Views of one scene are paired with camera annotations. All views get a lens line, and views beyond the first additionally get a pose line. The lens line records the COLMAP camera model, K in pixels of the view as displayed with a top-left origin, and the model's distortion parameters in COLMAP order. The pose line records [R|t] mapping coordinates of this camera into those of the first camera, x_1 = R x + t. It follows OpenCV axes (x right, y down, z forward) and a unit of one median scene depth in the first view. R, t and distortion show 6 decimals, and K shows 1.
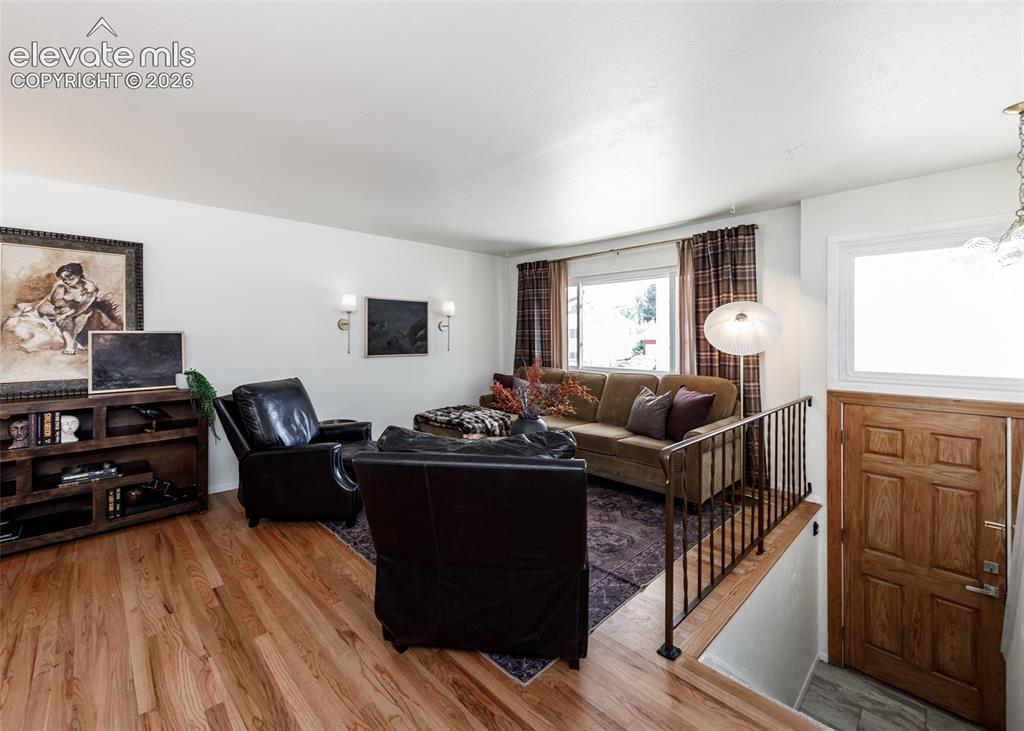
lens RADIAL K [[426.8, 0, 531.3], [0, 426.8, 327.1], [0, 0, 1]] dist [0.001668, 0.000349]
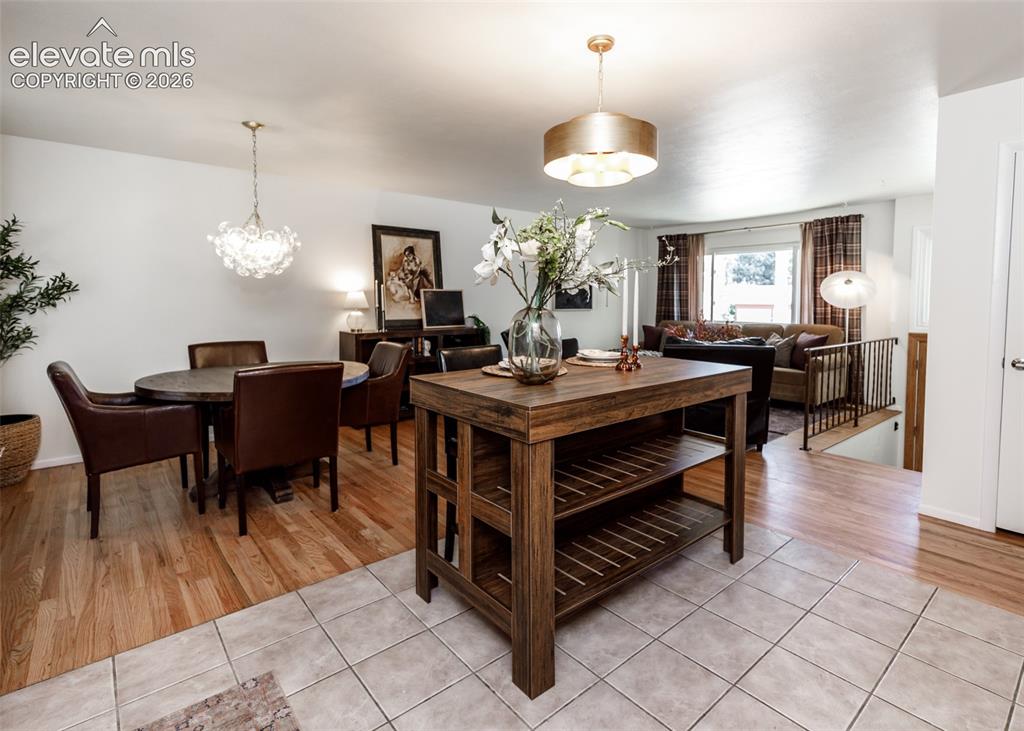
lens RADIAL K [[477.1, 0, 573.0], [0, 477.1, 314.2], [0, 0, 1]] dist [0.001554, 0.000144]
pose [[0.997751, 0.008324, -0.066509, -0.288594], [-0.004784, 0.998571, 0.053219, 0.003971], [0.066857, -0.052781, 0.996366, -0.590033]]
